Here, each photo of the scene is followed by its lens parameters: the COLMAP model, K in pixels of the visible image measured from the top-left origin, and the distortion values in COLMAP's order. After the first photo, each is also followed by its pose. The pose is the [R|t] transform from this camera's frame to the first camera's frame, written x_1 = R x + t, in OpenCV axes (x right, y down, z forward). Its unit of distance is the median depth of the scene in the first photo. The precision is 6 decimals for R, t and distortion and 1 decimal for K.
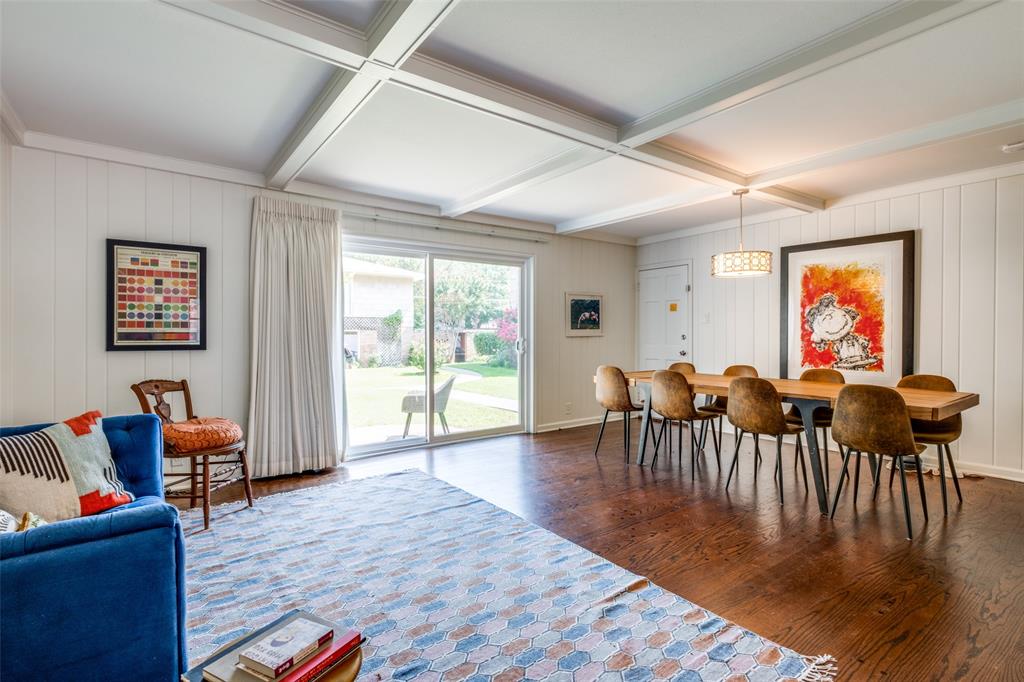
lens RADIAL K [[498.5, 0, 513.3], [0, 498.5, 335.8], [0, 0, 1]] dist [-0.000926, -0.000635]
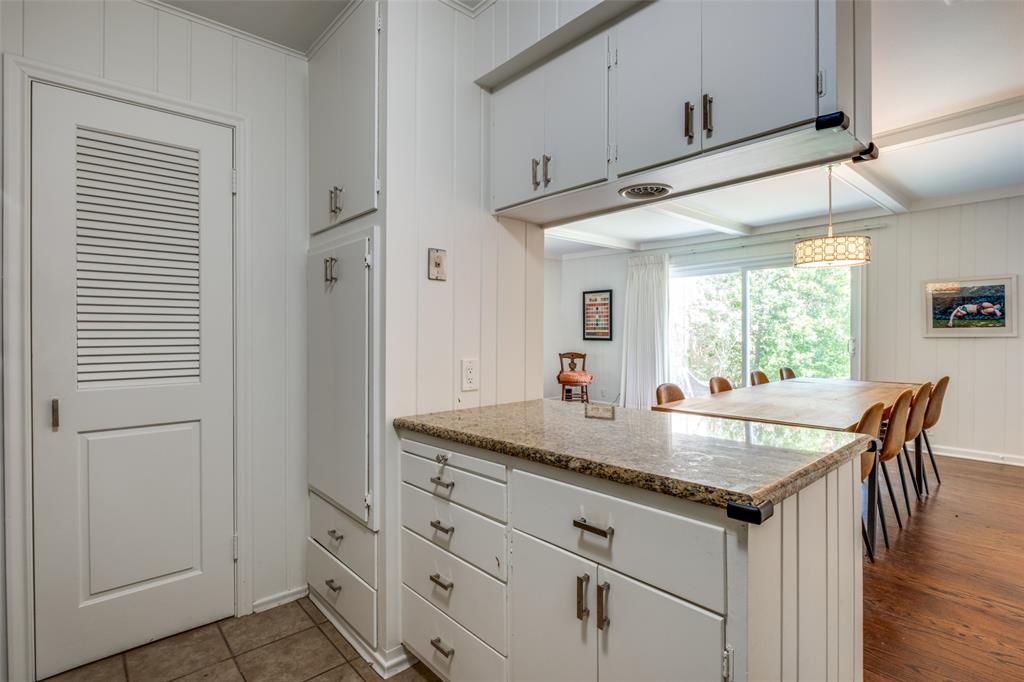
lens RADIAL K [[498.5, 0, 512.5], [0, 498.5, 336.8], [0, 0, 1]] dist [-0.000926, -0.000635]
pose [[0.093392, 0.012734, -0.995548, 1.368875], [-0.000739, 0.999919, 0.012721, -0.013438], [0.995629, -0.000452, 0.093394, 0.430598]]
